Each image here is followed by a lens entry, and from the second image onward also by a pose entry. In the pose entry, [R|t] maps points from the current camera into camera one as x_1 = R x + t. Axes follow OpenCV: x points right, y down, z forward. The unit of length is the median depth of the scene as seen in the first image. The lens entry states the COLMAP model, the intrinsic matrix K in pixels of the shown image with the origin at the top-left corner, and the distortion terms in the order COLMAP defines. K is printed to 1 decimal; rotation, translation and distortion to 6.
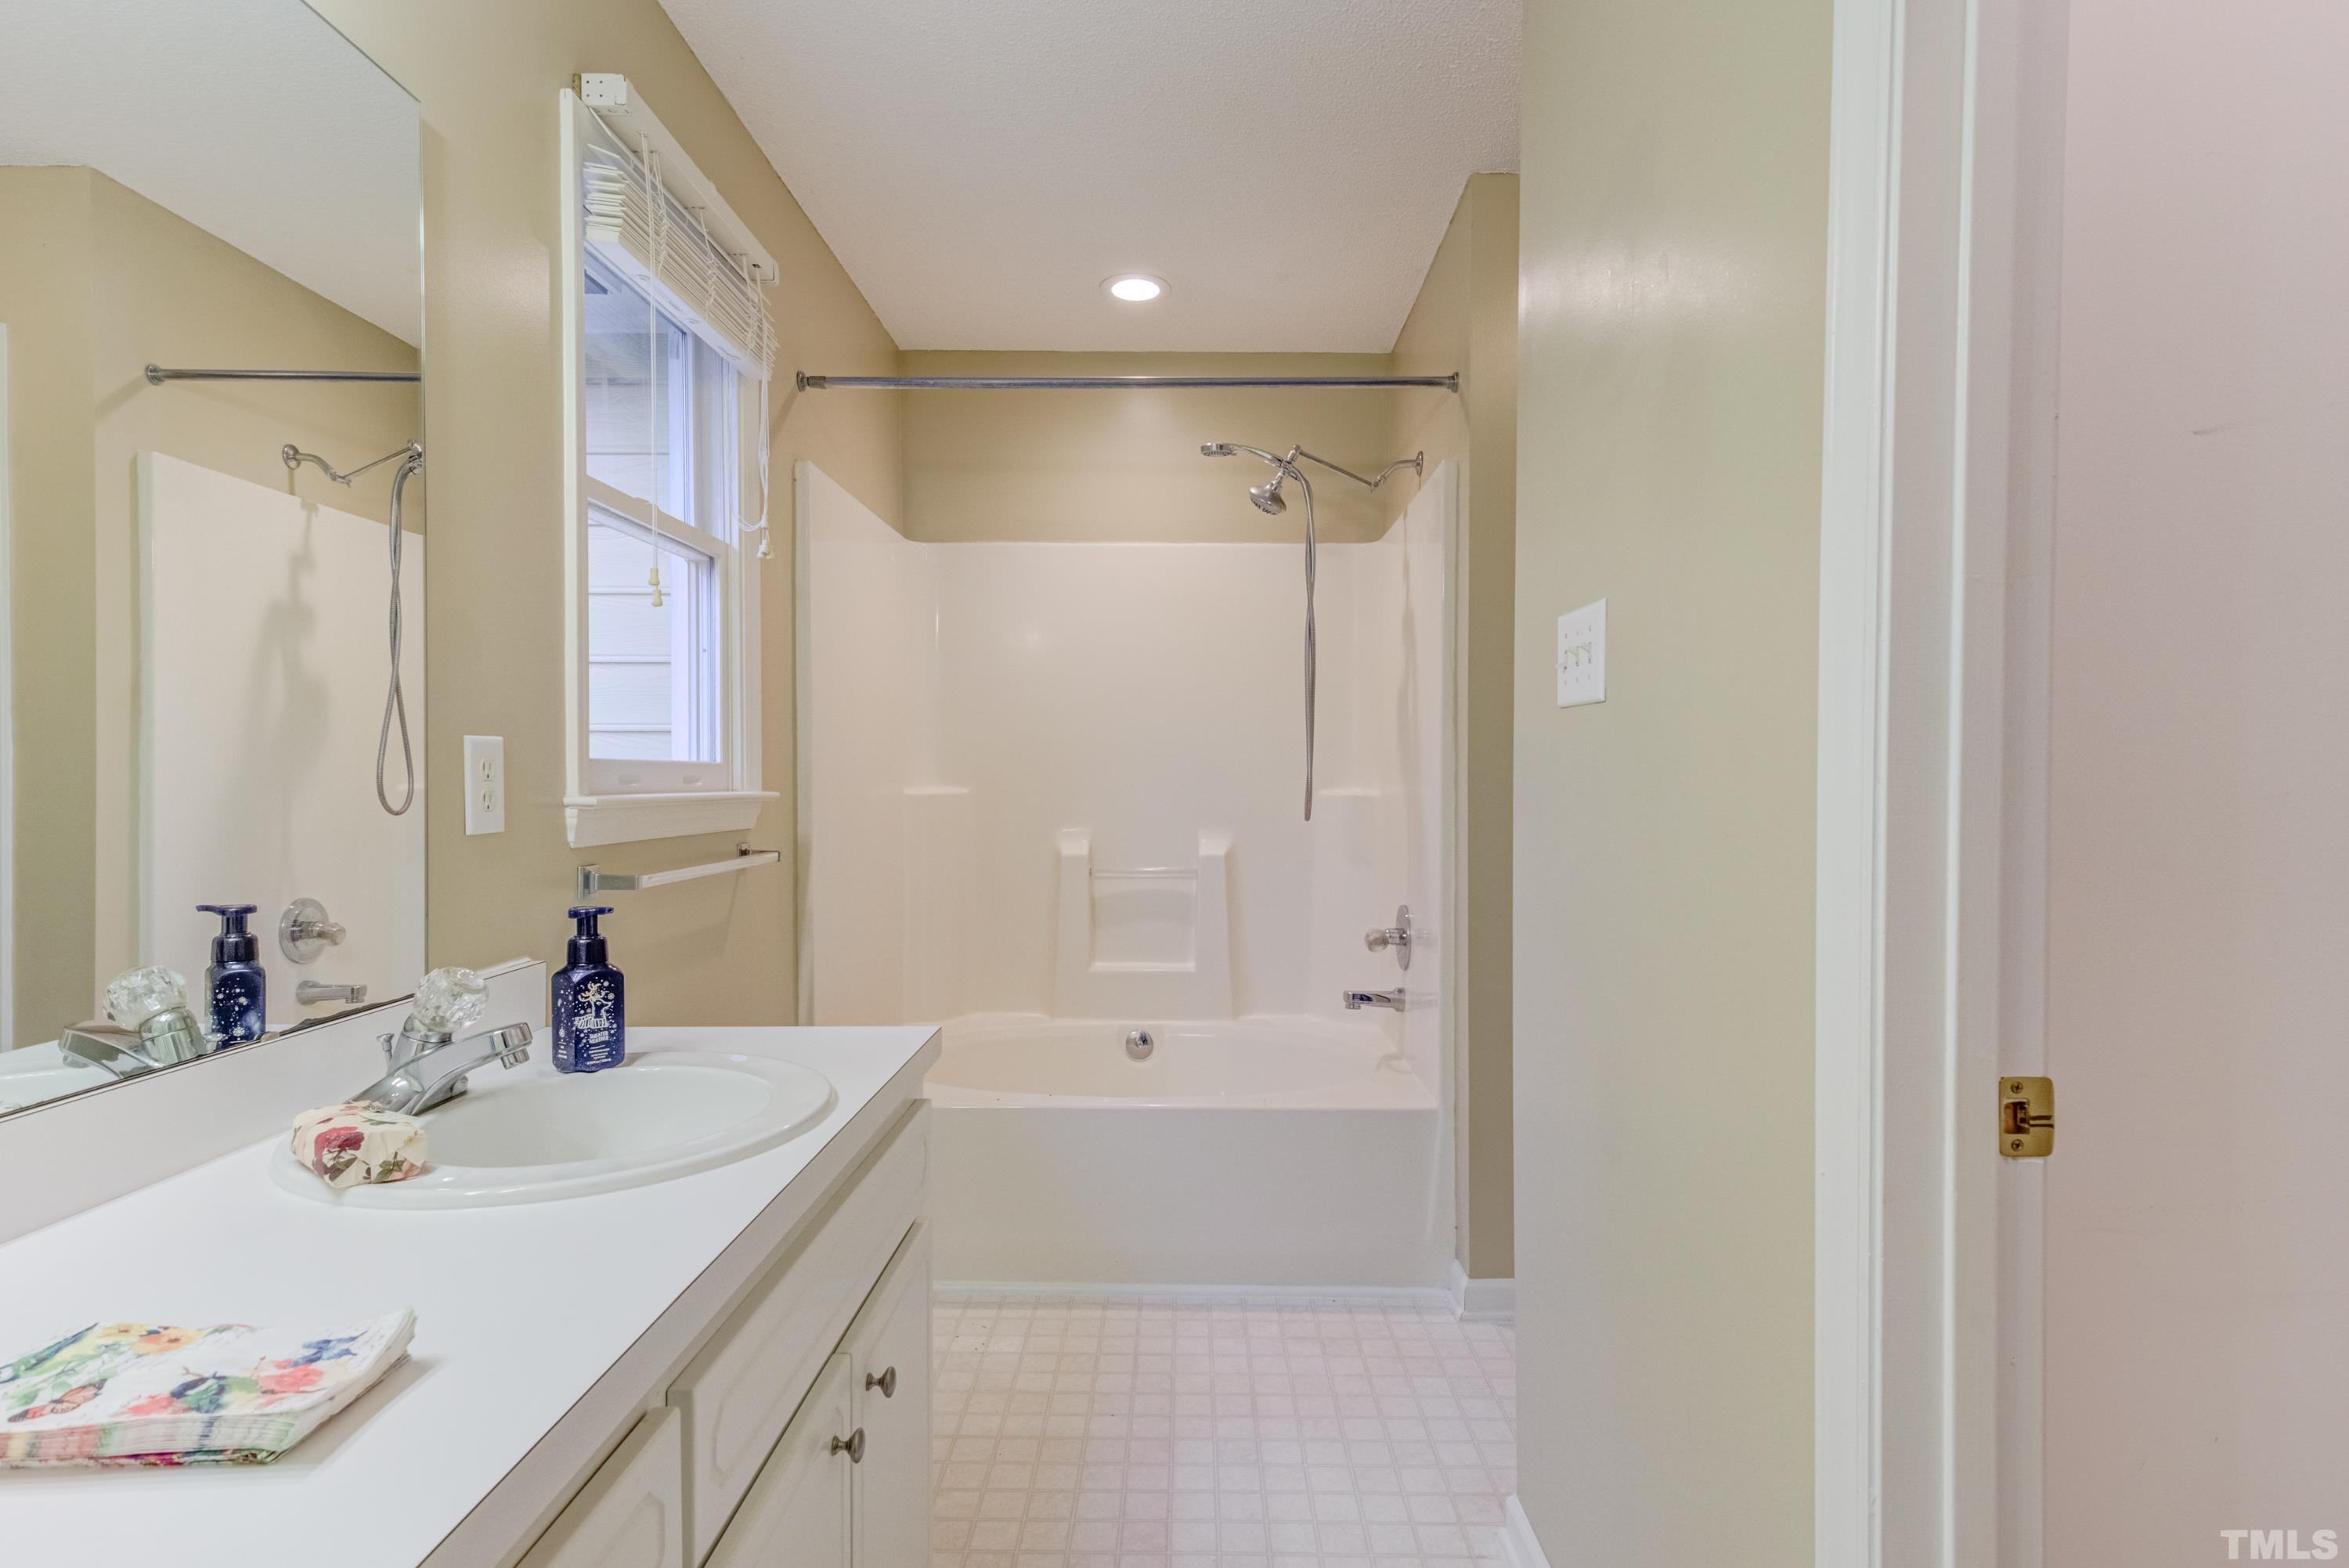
lens RADIAL K [[1203.2, 0, 1184.3], [0, 1203.2, 784.2], [0, 0, 1]] dist [0.023529, -0.006560]
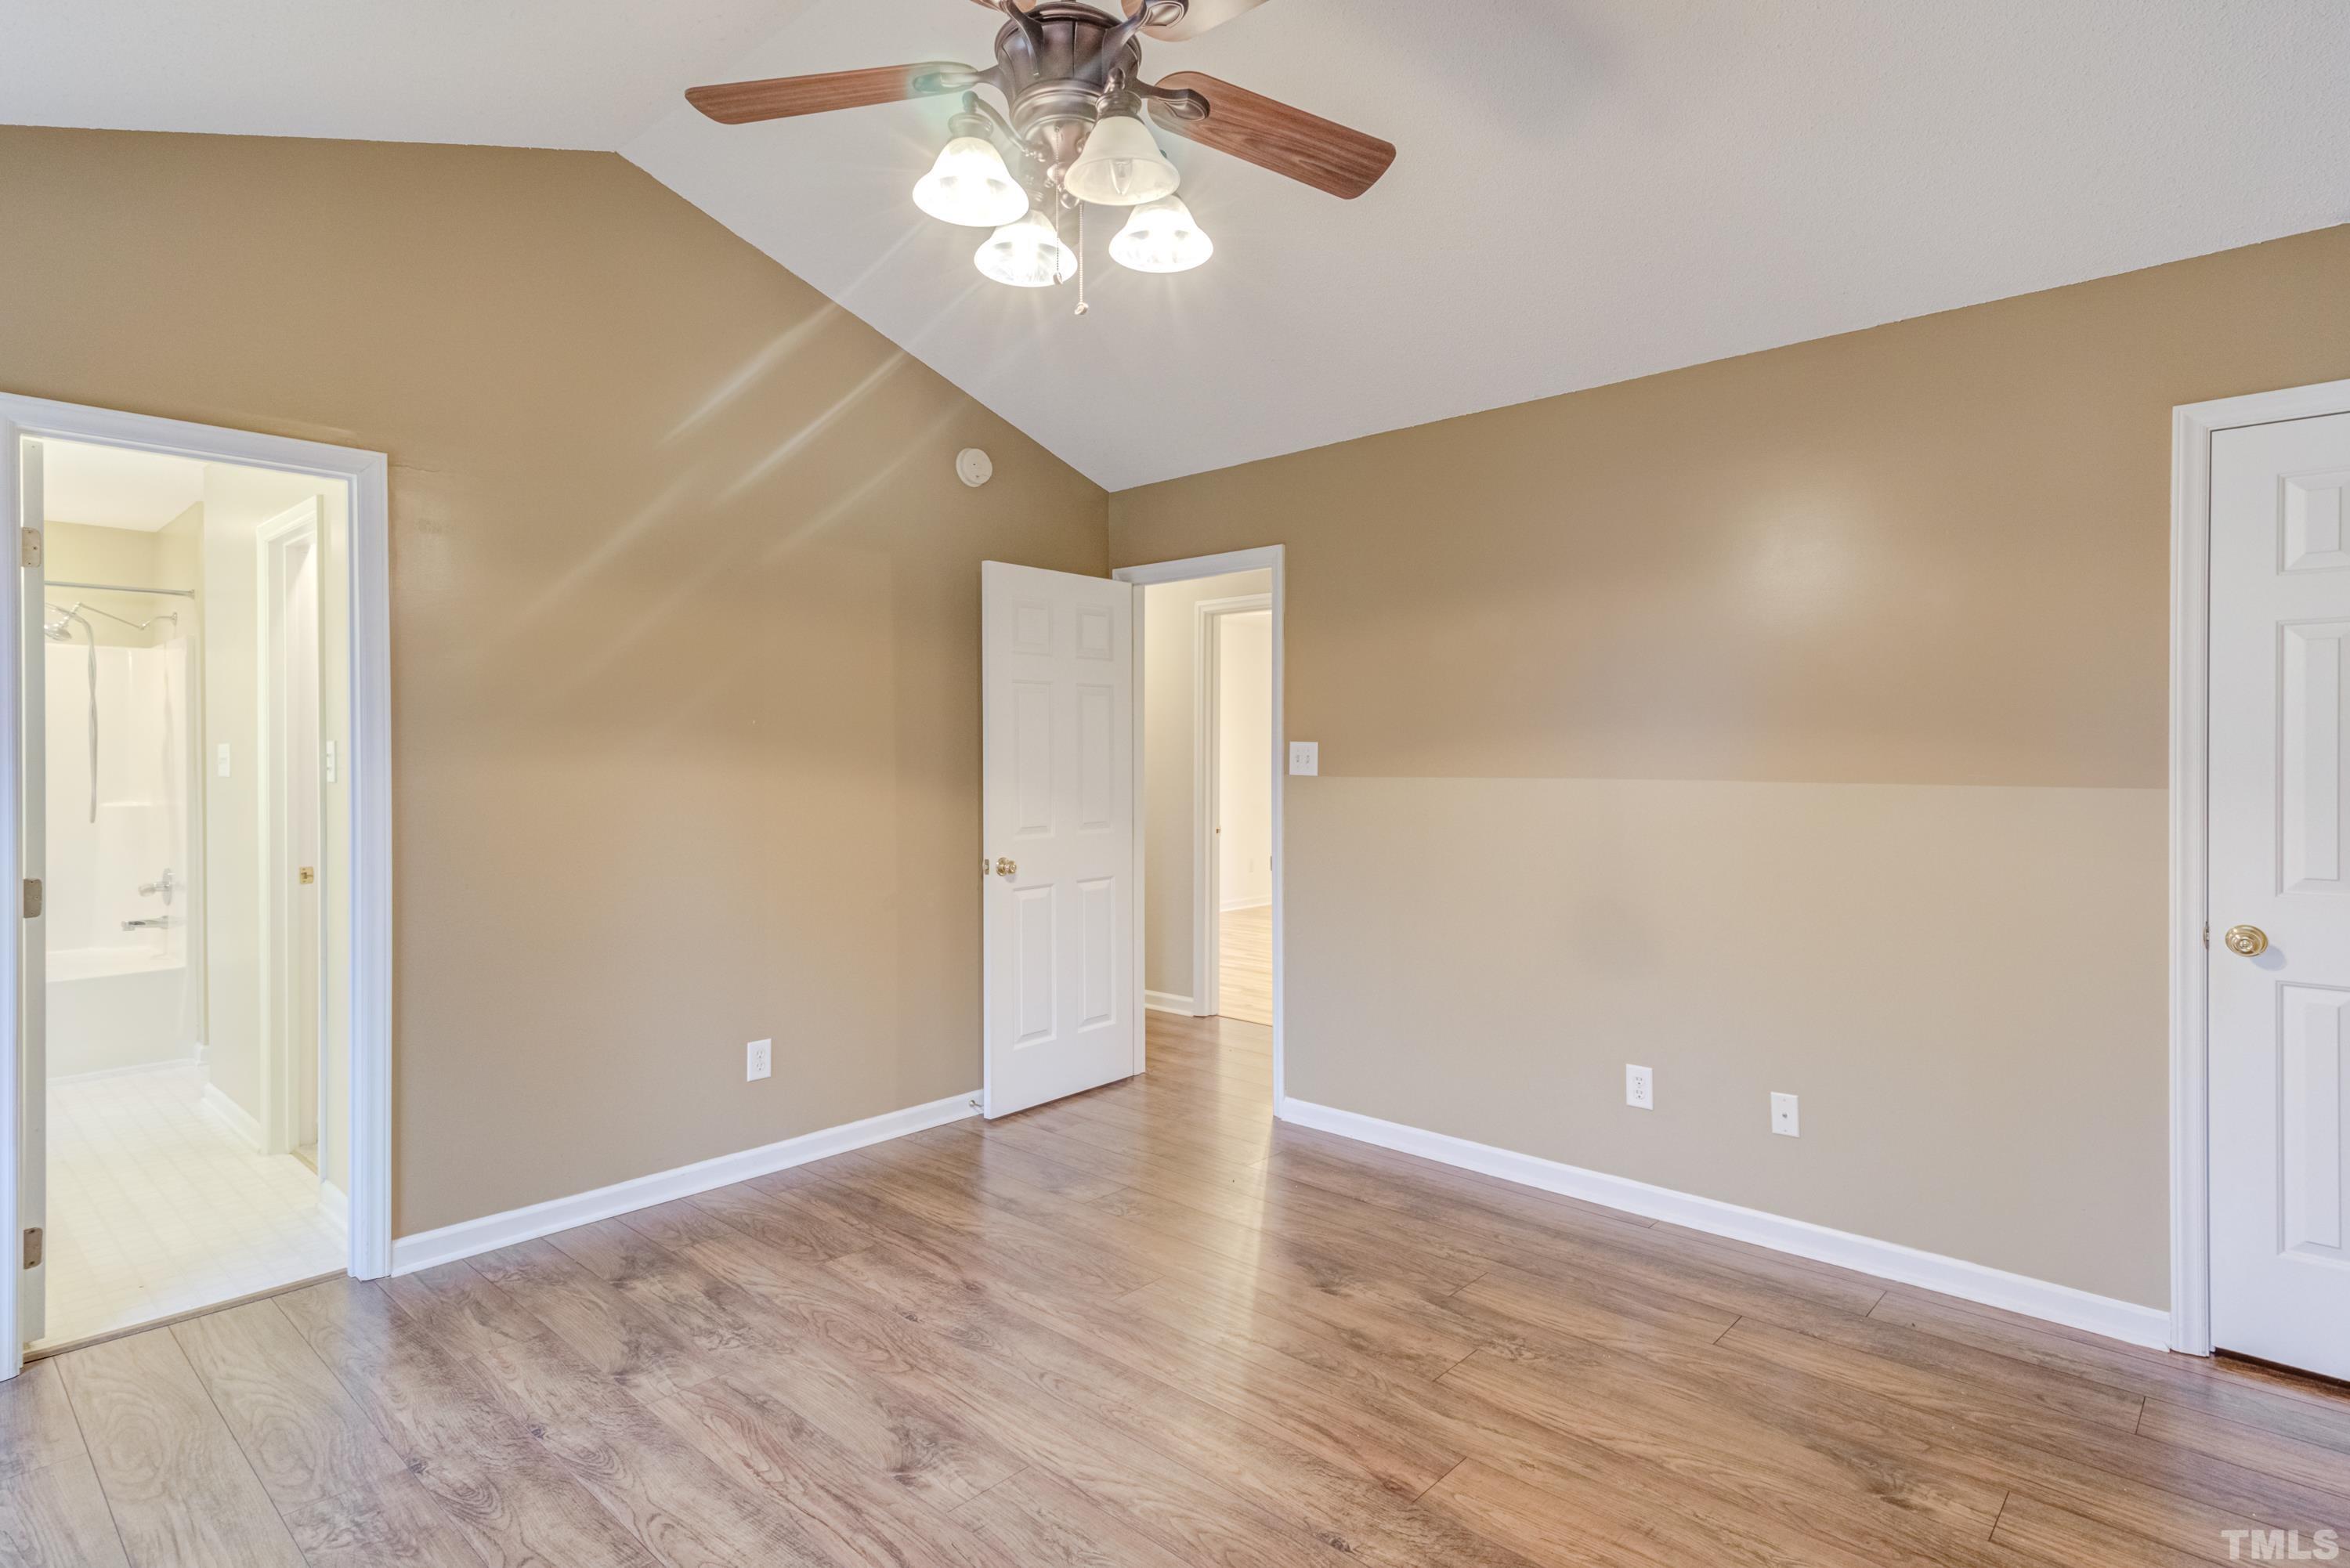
lens RADIAL K [[1203.8, 0, 1187.9], [0, 1203.8, 777.5], [0, 0, 1]] dist [0.023529, -0.006560]
pose [[0.666646, -0.011878, 0.745280, -0.148908], [0.011312, 0.999919, 0.005818, -0.026112], [-0.745289, 0.004552, 0.666726, -1.286336]]
